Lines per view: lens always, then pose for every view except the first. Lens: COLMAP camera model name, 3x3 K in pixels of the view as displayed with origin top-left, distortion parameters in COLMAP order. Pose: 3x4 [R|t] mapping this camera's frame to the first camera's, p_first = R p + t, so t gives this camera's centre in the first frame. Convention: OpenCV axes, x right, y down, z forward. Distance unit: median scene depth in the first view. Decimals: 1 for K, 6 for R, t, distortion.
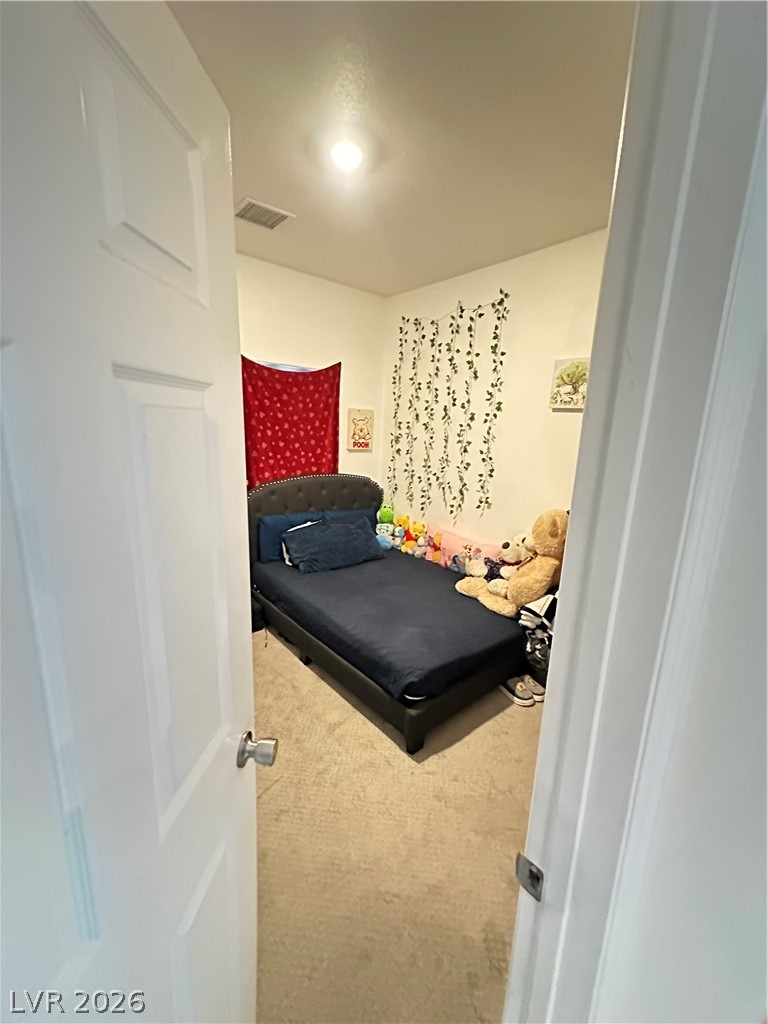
lens RADIAL K [[411.1, 0, 383.9], [0, 411.1, 511.9], [0, 0, 1]] dist [0.001199, 0.000038]
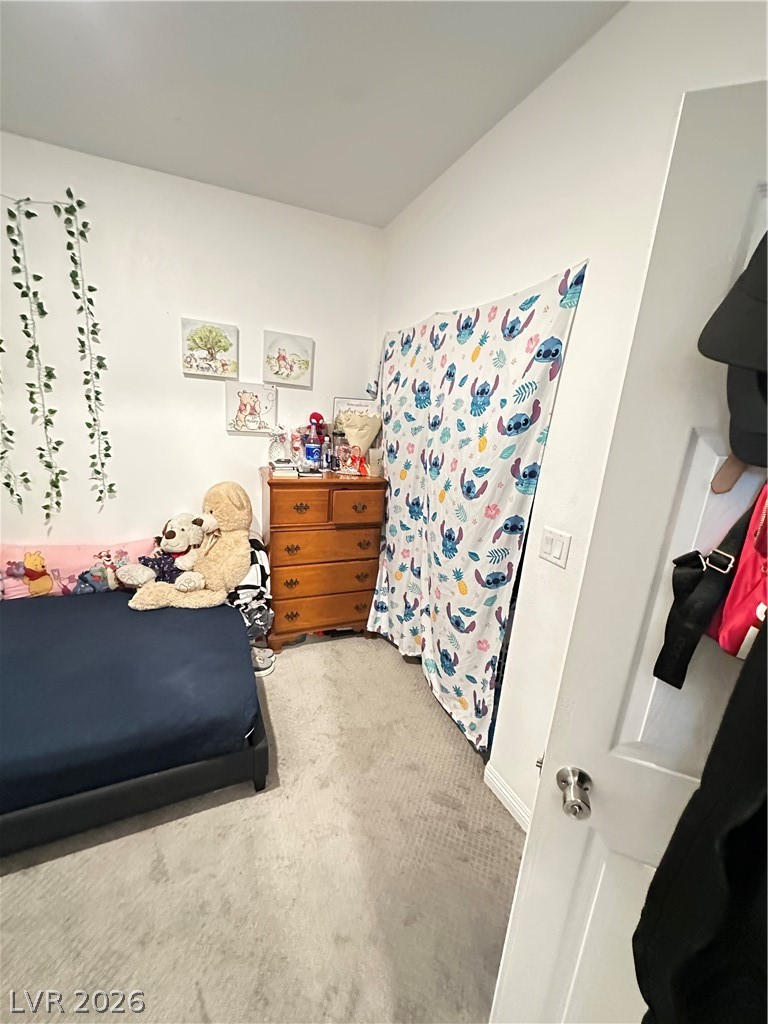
lens RADIAL K [[411.1, 0, 383.8], [0, 411.1, 510.9], [0, 0, 1]] dist [0.001199, 0.000038]
pose [[0.280589, -0.257856, 0.924543, -0.344673], [0.139968, 0.963934, 0.226363, -0.094192], [-0.949568, 0.065892, 0.306561, 0.300291]]
